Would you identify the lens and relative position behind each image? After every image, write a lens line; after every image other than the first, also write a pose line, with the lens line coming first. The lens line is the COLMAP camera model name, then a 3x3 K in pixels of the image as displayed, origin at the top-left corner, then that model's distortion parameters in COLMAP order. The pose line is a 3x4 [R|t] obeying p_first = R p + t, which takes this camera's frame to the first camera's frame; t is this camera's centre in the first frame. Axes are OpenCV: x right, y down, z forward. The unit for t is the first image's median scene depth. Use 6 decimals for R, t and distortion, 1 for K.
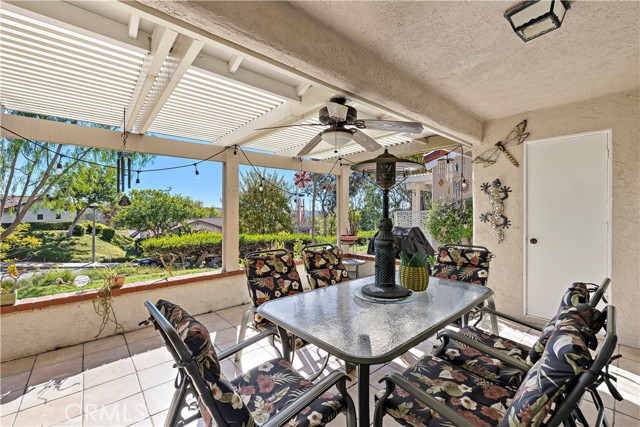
lens RADIAL K [[272.6, 0, 320.1], [0, 272.6, 210.2], [0, 0, 1]] dist [0.001877, -0.000247]
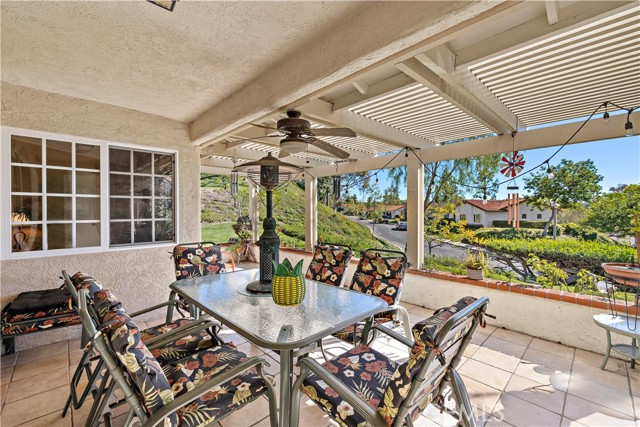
lens RADIAL K [[272.6, 0, 320.1], [0, 272.6, 210.2], [0, 0, 1]] dist [0.001877, -0.000247]
pose [[0.043062, -0.001321, -0.999072, 0.832458], [0.000166, 0.999999, -0.001315, 0.001258], [0.999072, -0.000109, 0.043063, 0.737009]]
